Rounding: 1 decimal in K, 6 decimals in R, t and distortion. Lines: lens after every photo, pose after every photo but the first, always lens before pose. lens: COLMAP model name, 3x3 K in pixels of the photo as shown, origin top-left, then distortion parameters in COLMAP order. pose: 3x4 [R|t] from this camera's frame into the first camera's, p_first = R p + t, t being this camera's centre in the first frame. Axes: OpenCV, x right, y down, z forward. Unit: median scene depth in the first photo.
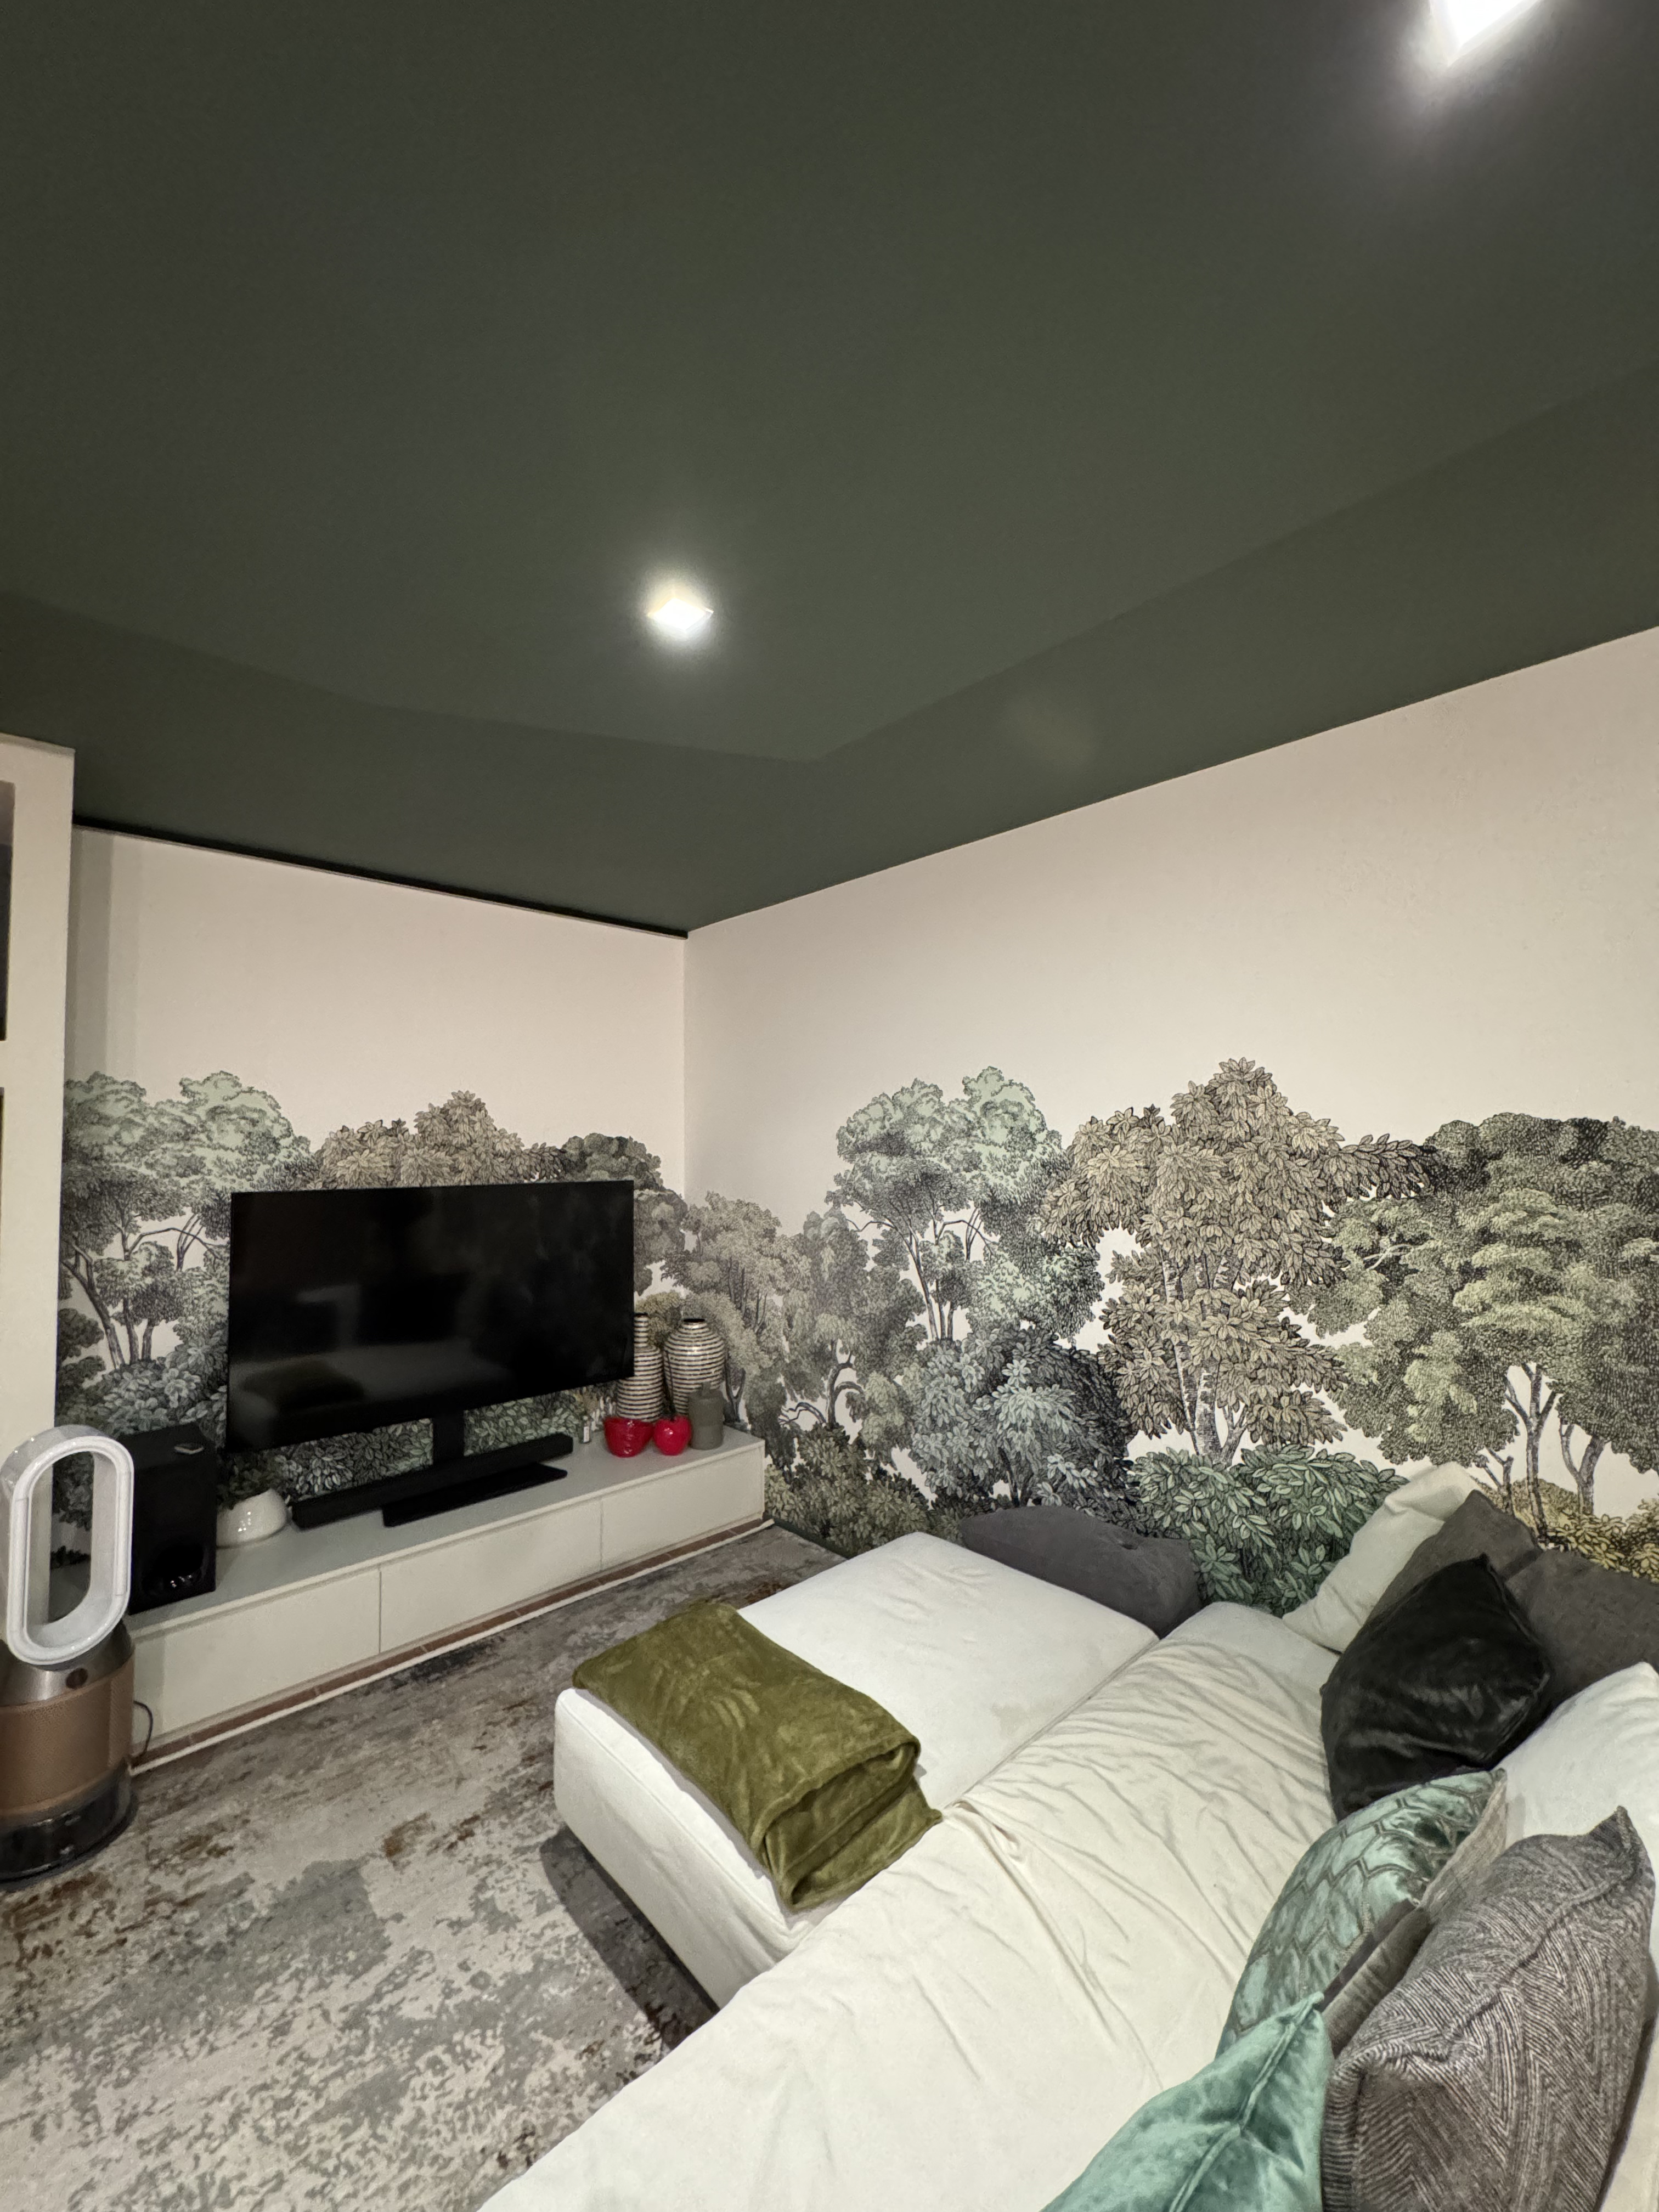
lens RADIAL K [[882.8, 0, 831.1], [0, 882.8, 1108.7], [0, 0, 1]] dist [-0.005594, 0.001266]
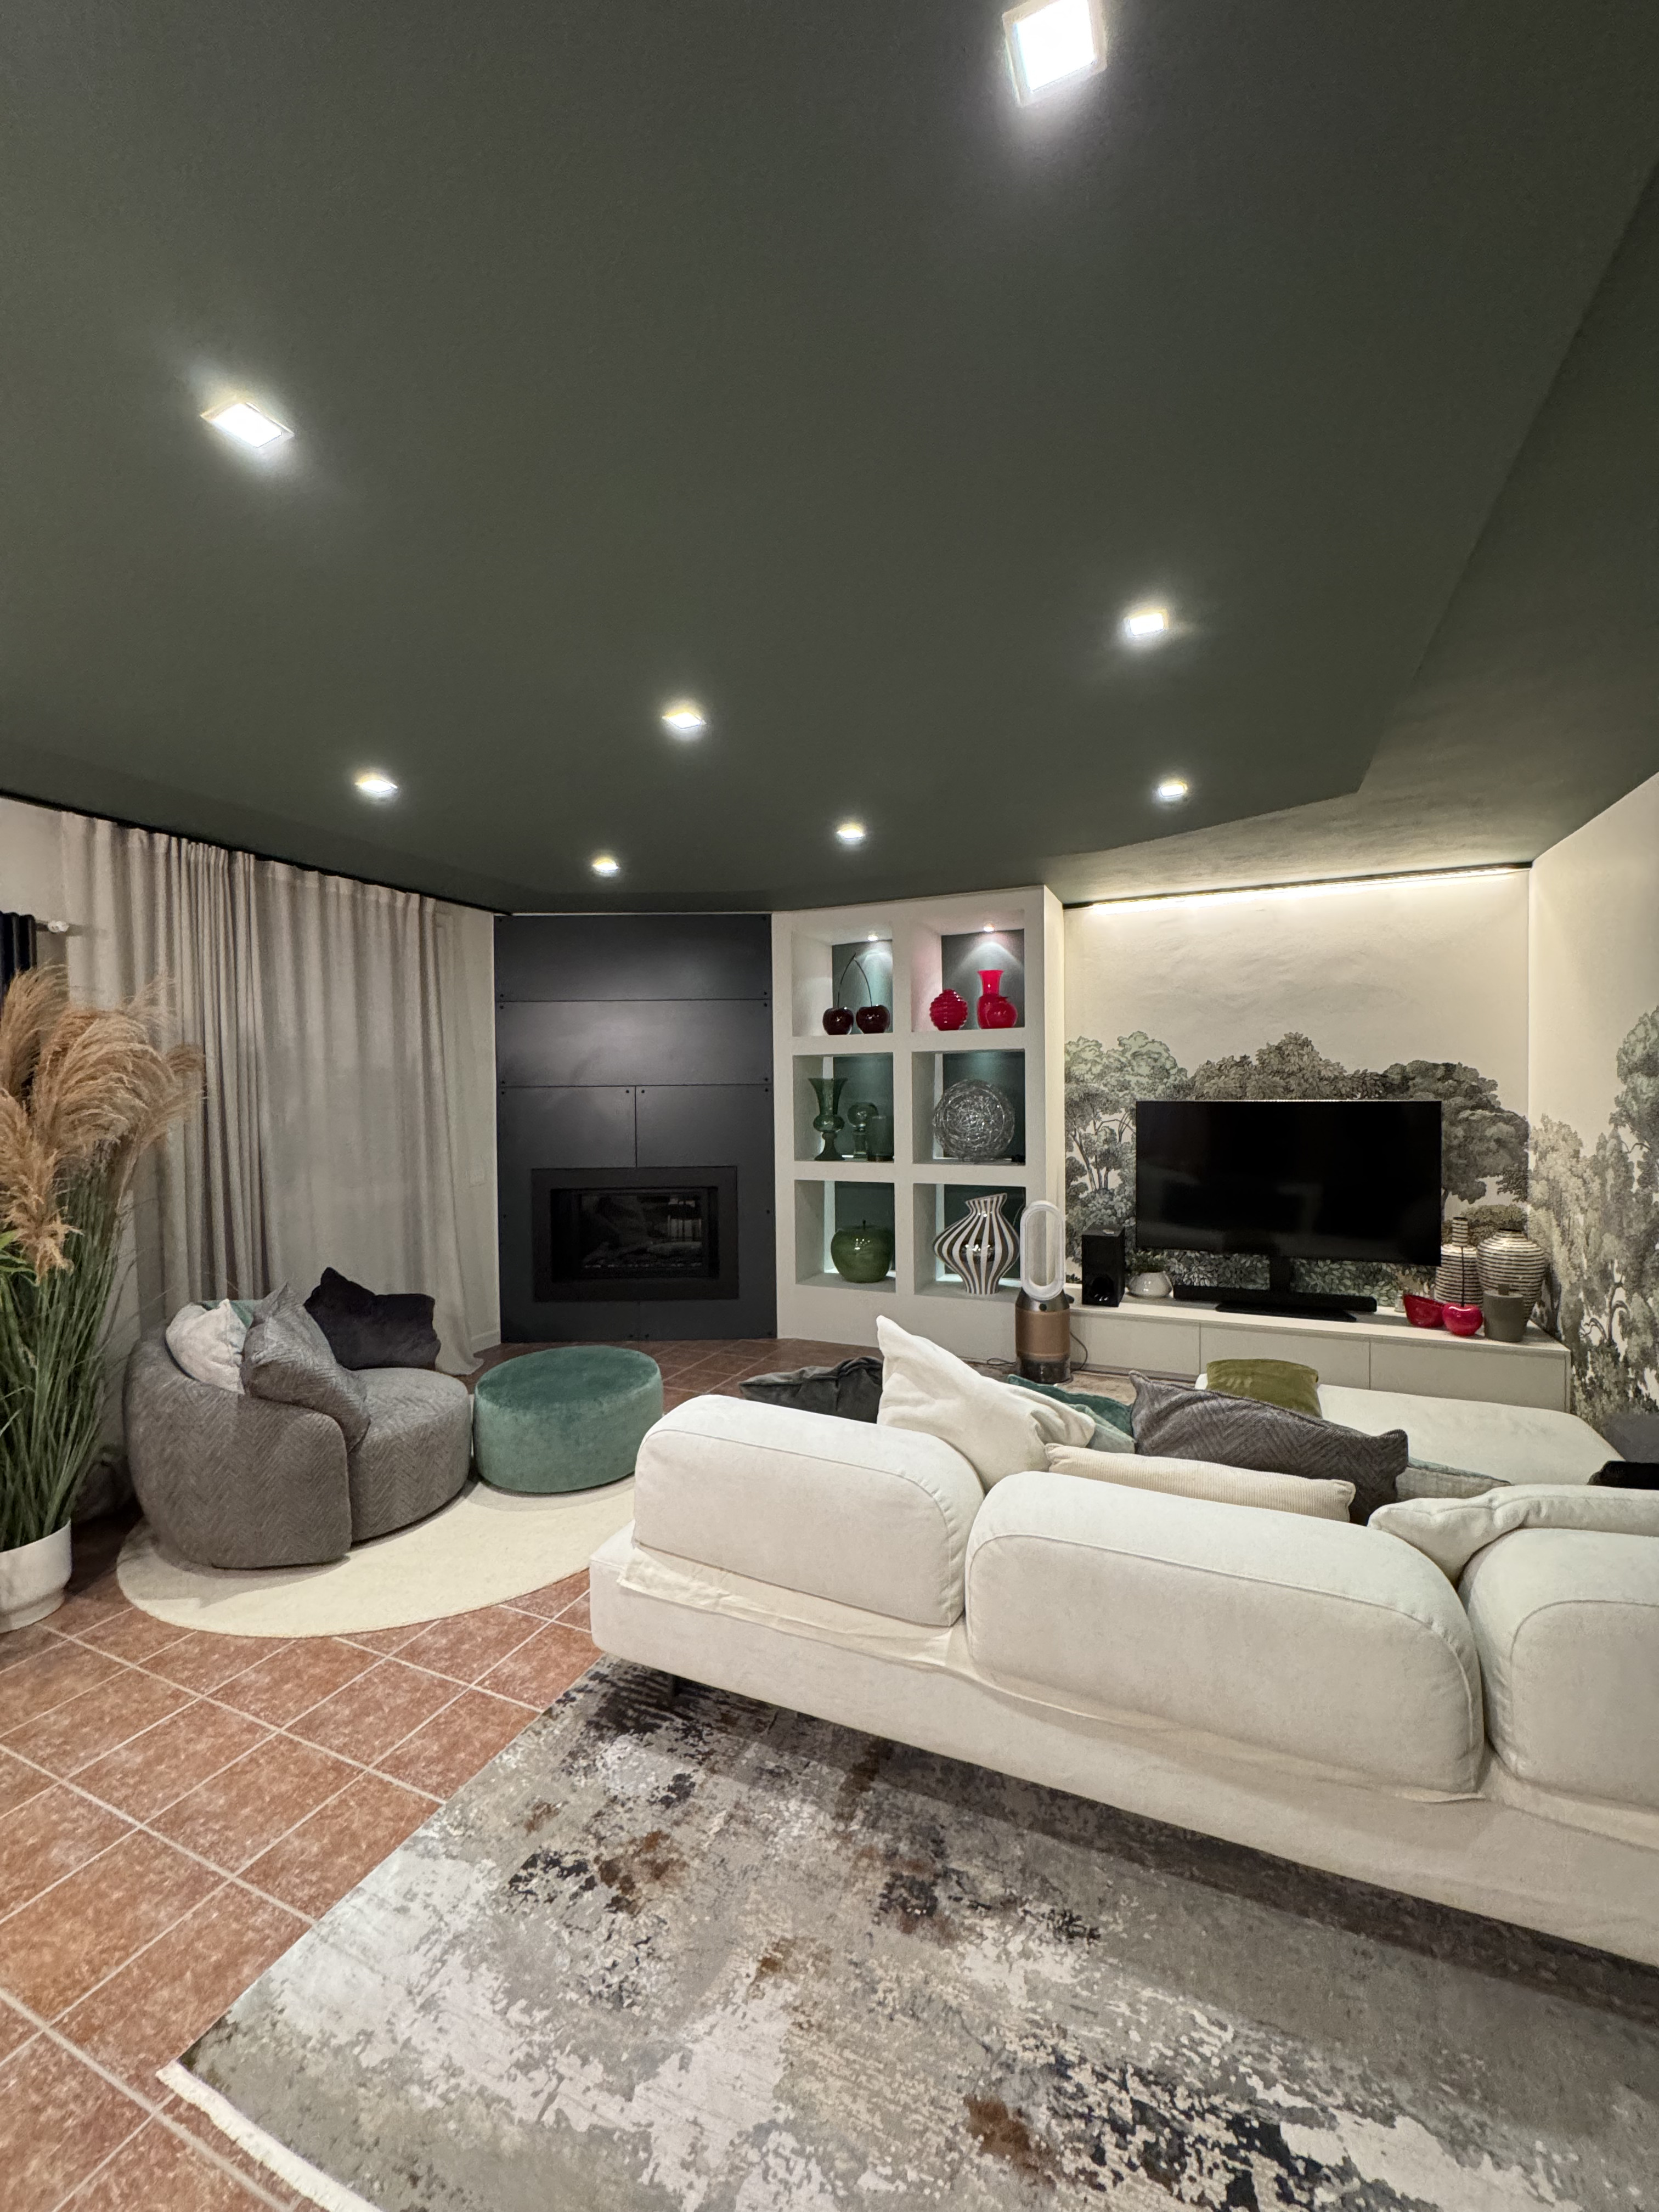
lens RADIAL K [[882.8, 0, 830.1], [0, 882.8, 1107.4], [0, 0, 1]] dist [-0.005594, 0.001266]
pose [[0.386374, 0.023319, -0.922048, 0.764332], [0.047025, 0.997882, 0.044942, 0.000662], [0.921143, -0.060724, 0.384459, -0.267662]]
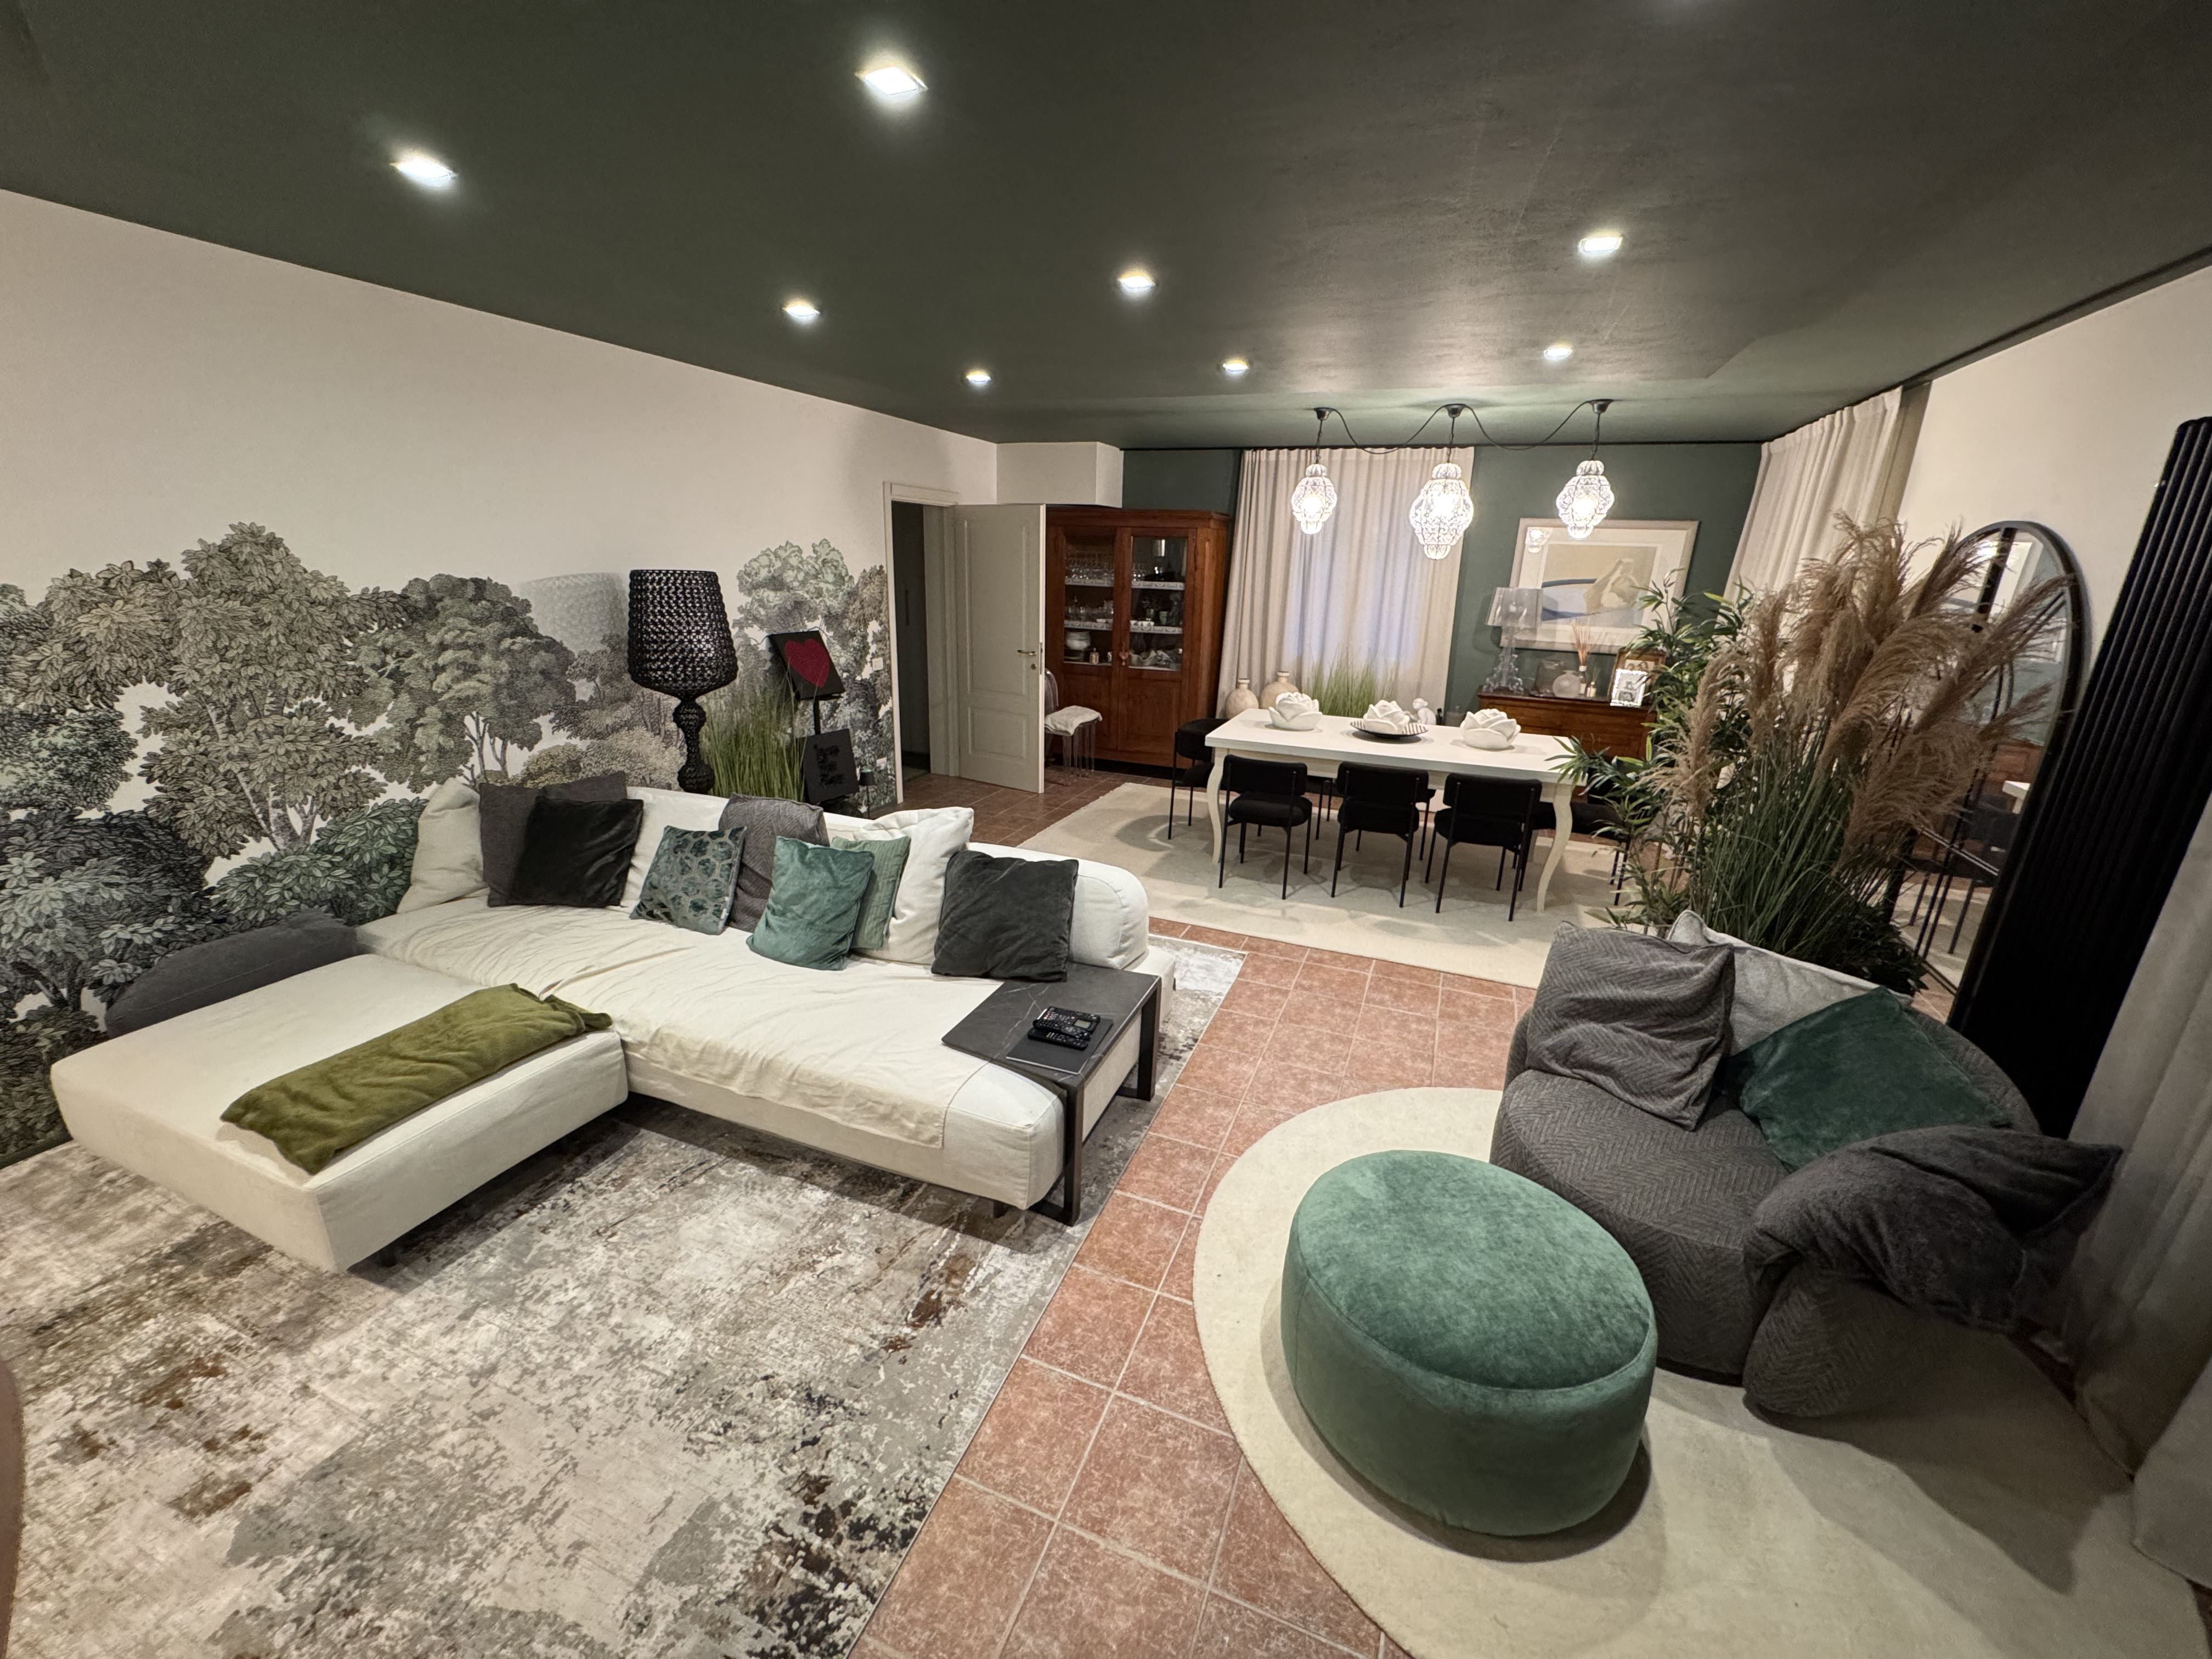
lens RADIAL K [[882.8, 0, 1105.9], [0, 882.8, 828.4], [0, 0, 1]] dist [-0.005594, 0.001266]
pose [[-0.416213, -0.272441, 0.867492, -1.062028], [-0.064125, 0.960476, 0.270876, -0.050561], [-0.907003, 0.057114, -0.417233, 0.410871]]
